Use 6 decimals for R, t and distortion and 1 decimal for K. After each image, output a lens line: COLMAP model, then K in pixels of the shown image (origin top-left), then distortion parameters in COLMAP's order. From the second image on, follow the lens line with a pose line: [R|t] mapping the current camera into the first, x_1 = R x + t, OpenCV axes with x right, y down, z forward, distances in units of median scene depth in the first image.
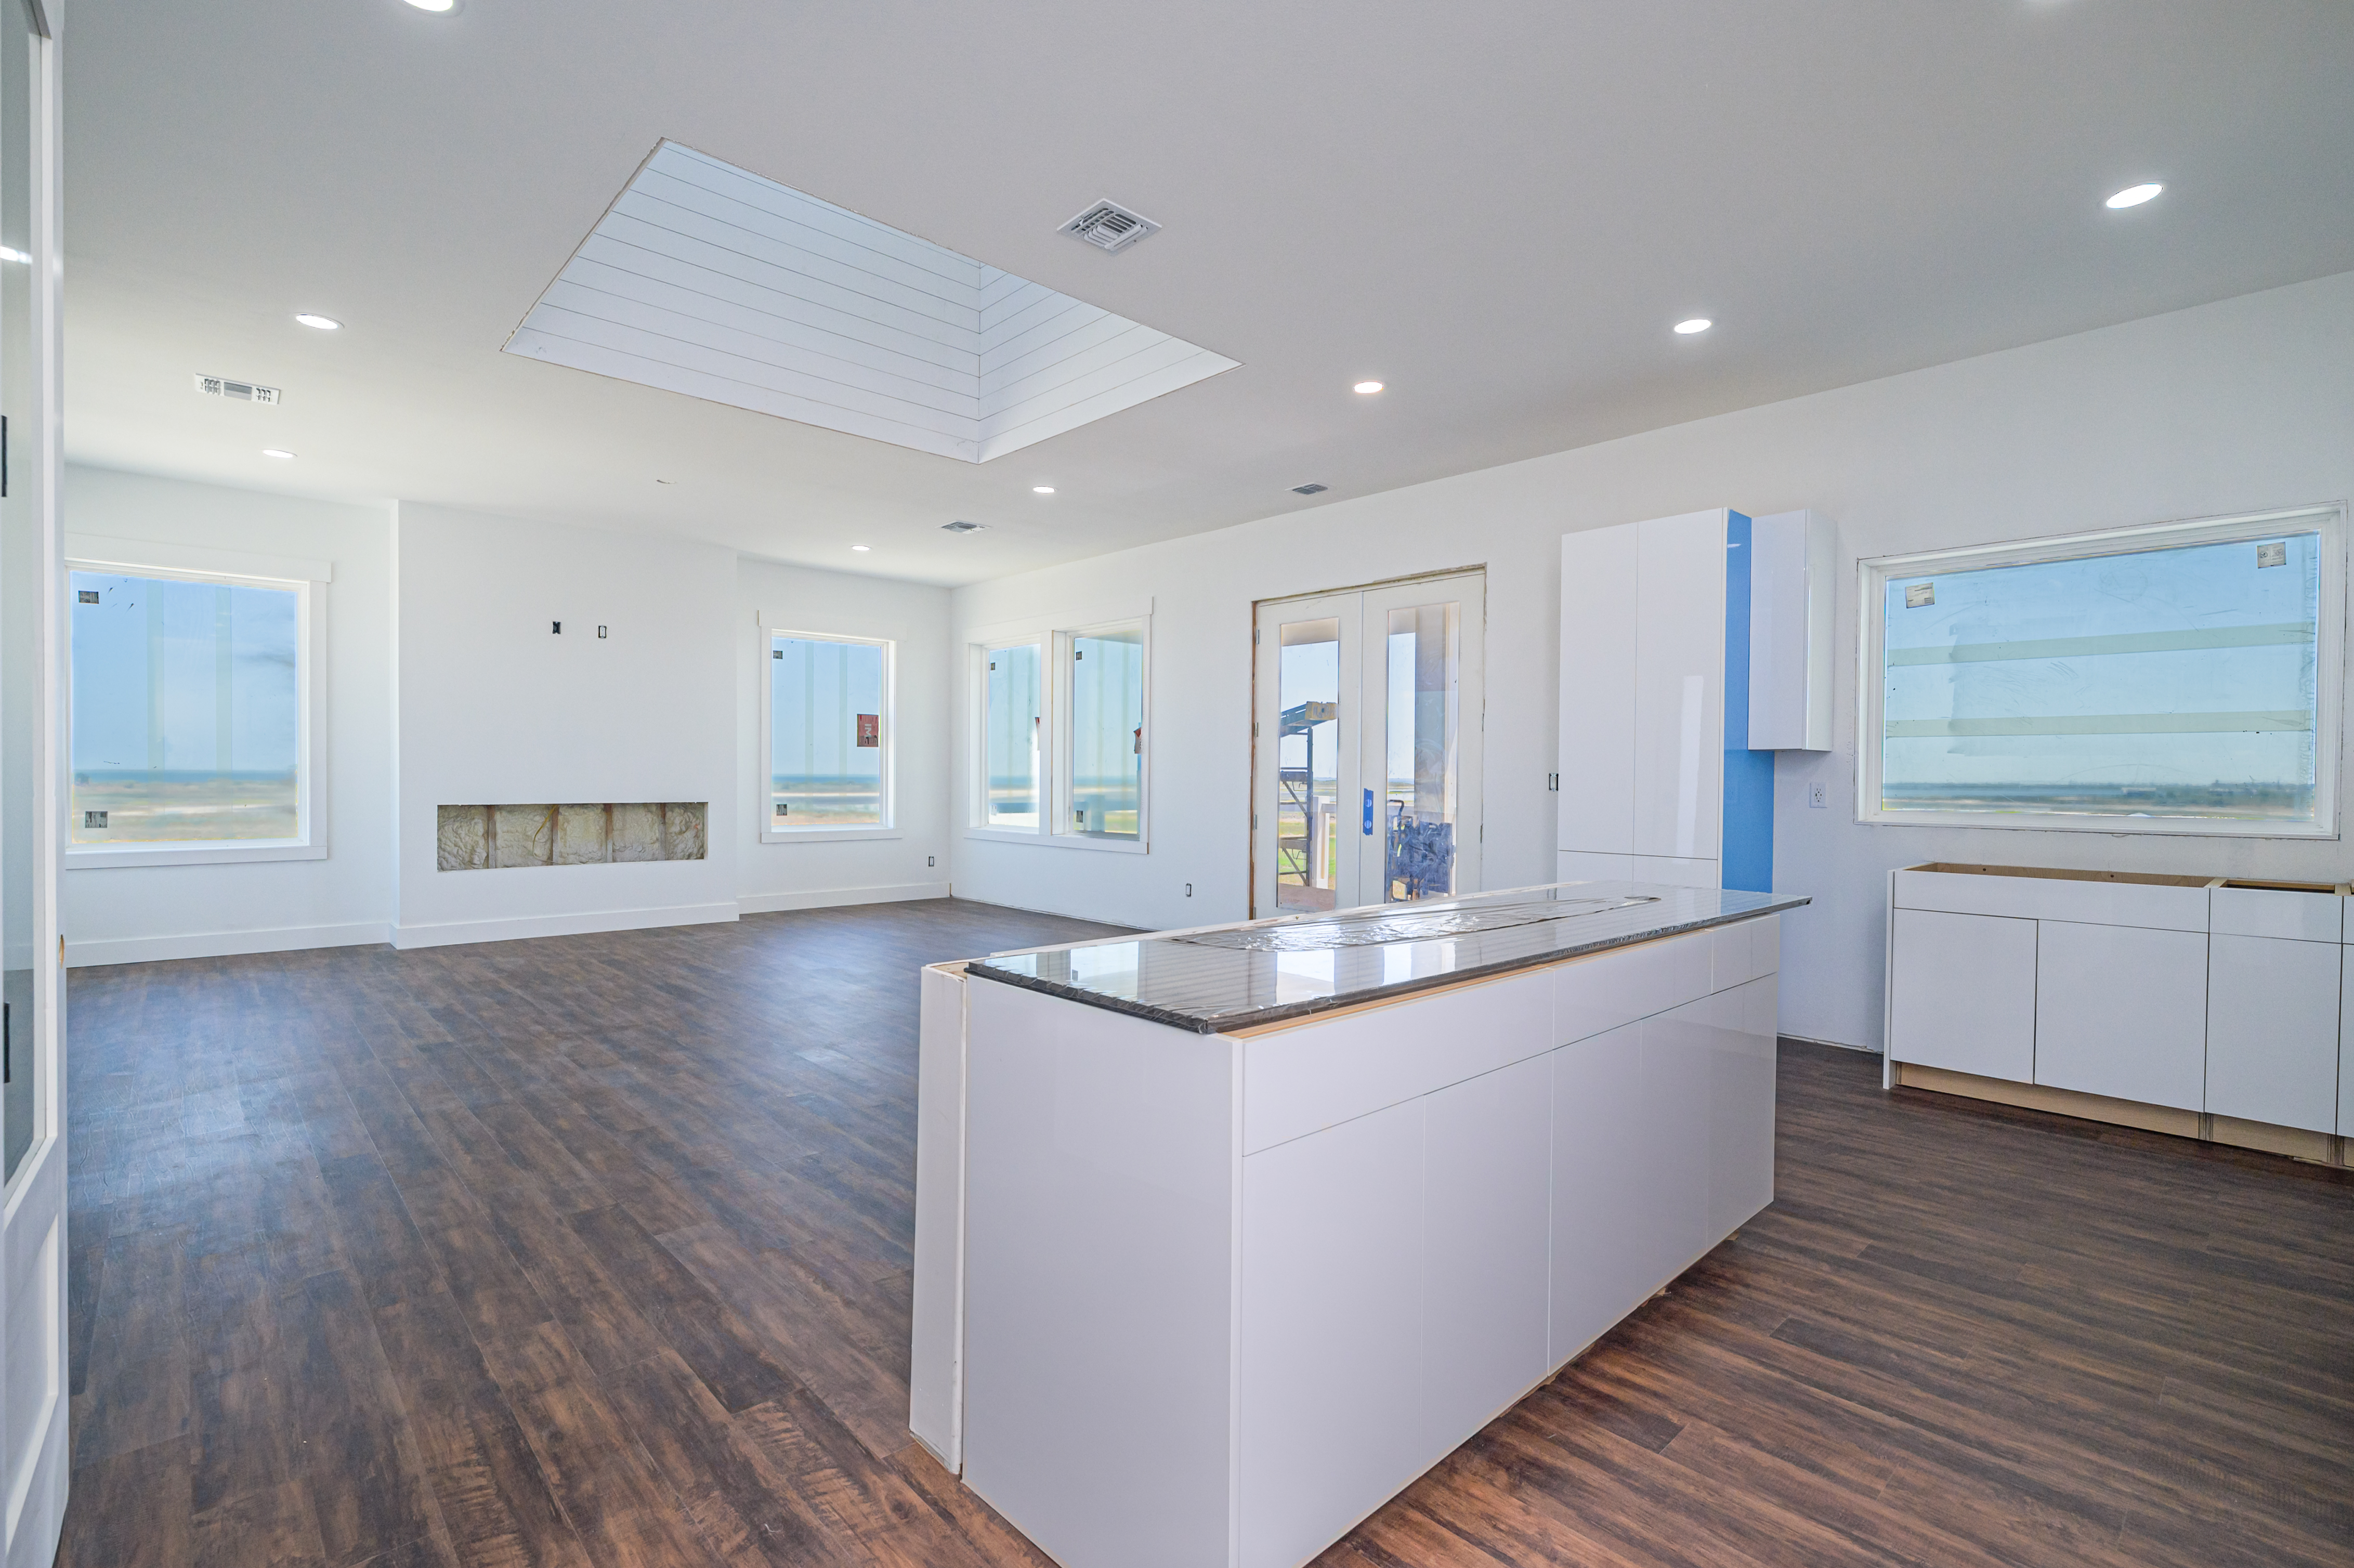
lens RADIAL K [[1061.6, 0, 1171.6], [0, 1061.6, 799.6], [0, 0, 1]] dist [0.010321, -0.000341]
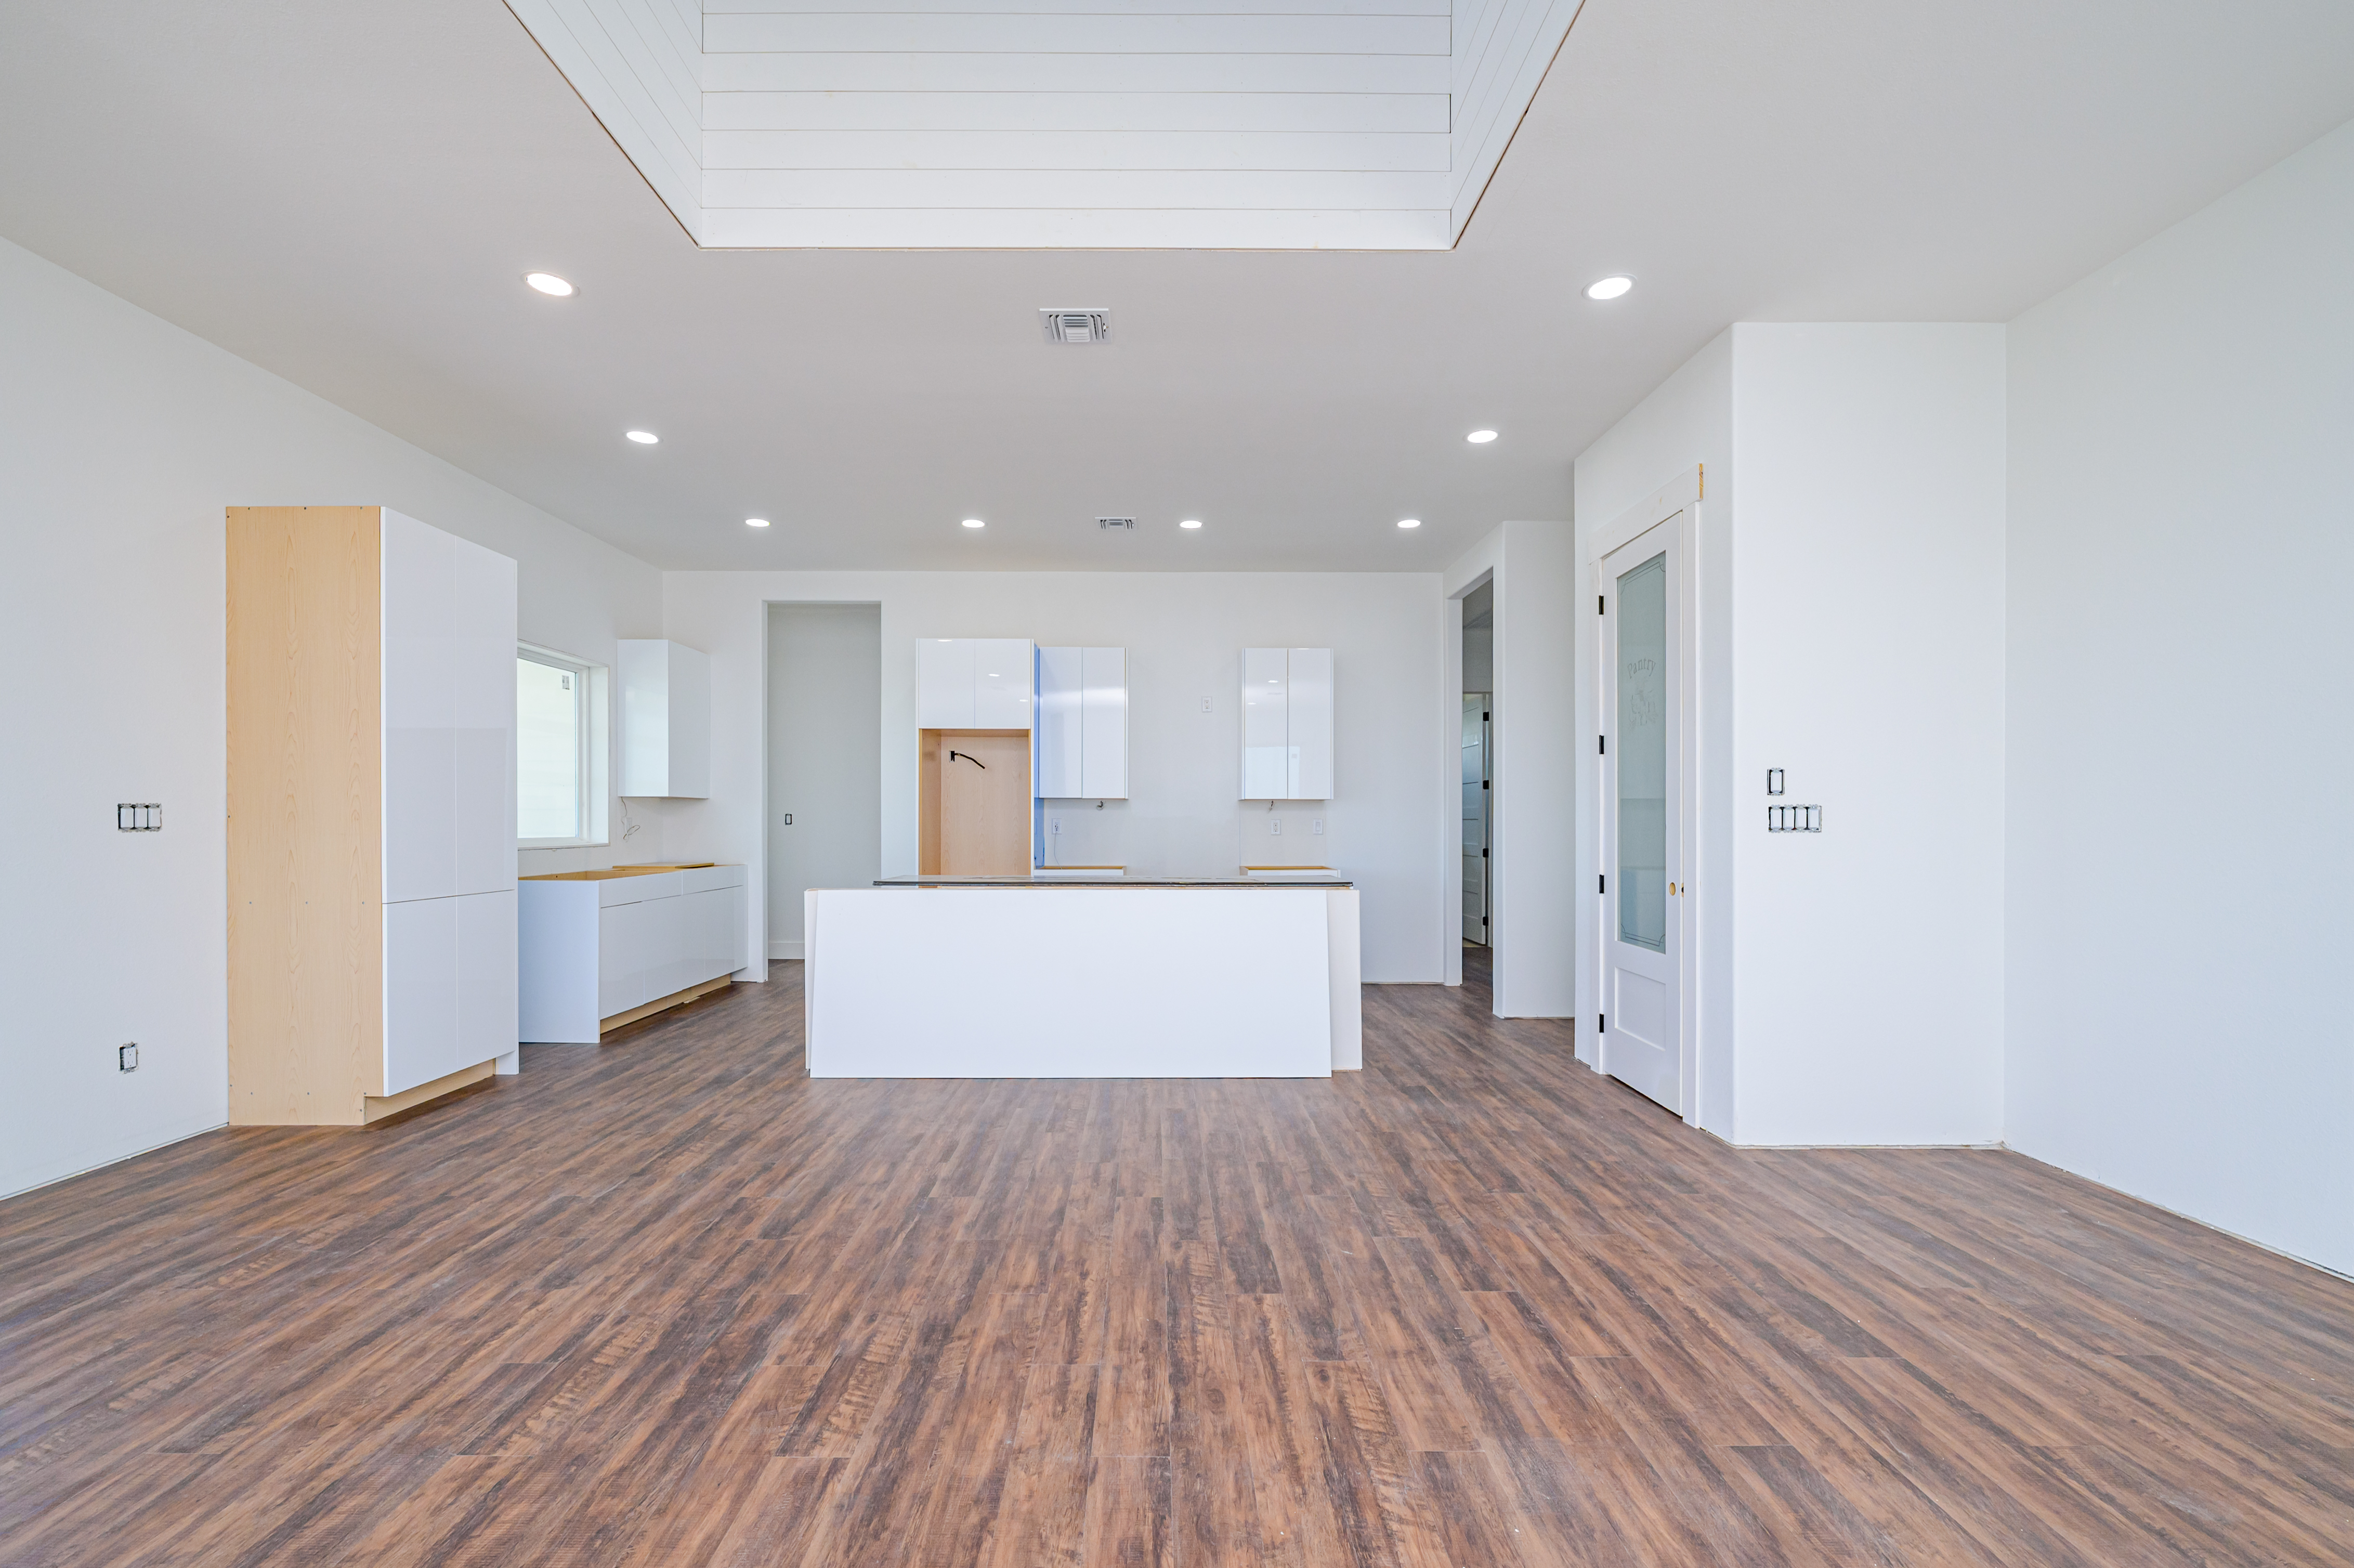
lens RADIAL K [[968.3, 0, 1151.0], [0, 968.3, 816.4], [0, 0, 1]] dist [-0.007673, 0.001815]
pose [[-0.734217, -0.010063, 0.678840, -0.359437], [0.005609, 0.999766, 0.020887, -0.017106], [-0.678892, 0.019143, -0.733989, 0.754251]]
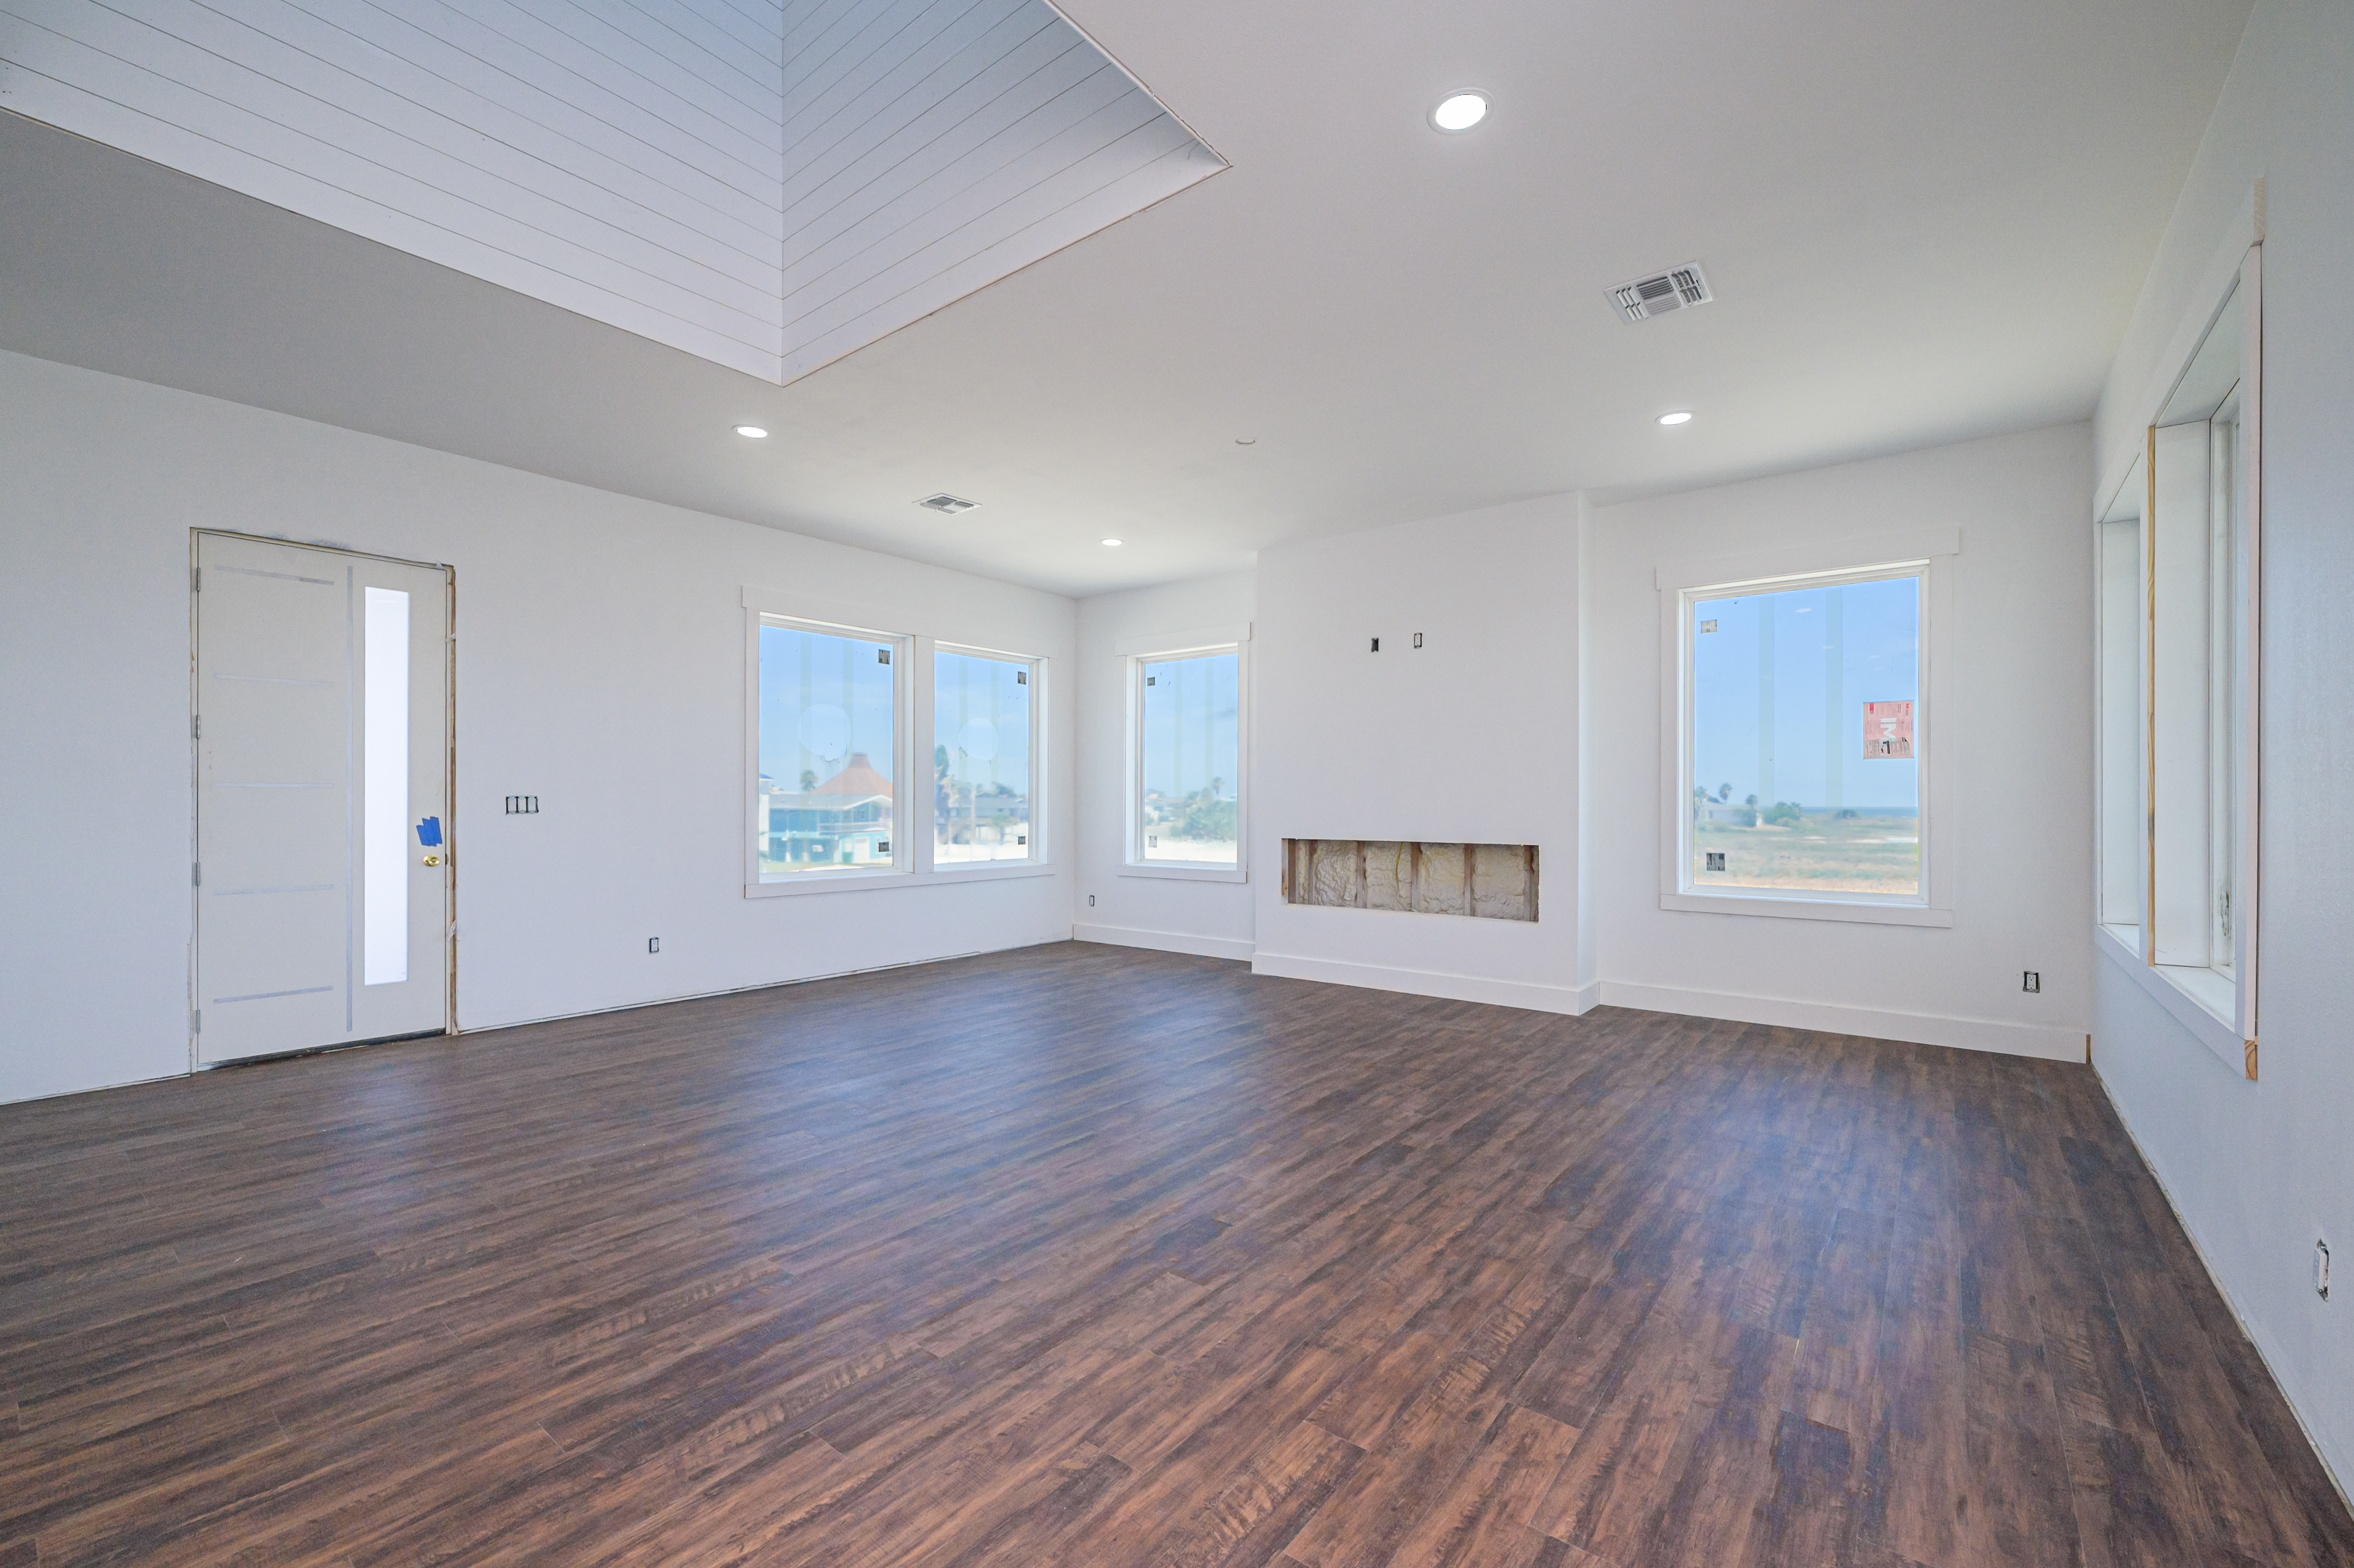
lens RADIAL K [[968.3, 0, 1210.4], [0, 968.3, 790.5], [0, 0, 1]] dist [-0.007673, 0.001815]
pose [[0.177977, -0.021540, -0.983799, 0.196730], [-0.023142, 0.999392, -0.026068, -0.014399], [0.983763, 0.027406, 0.177370, 0.723510]]
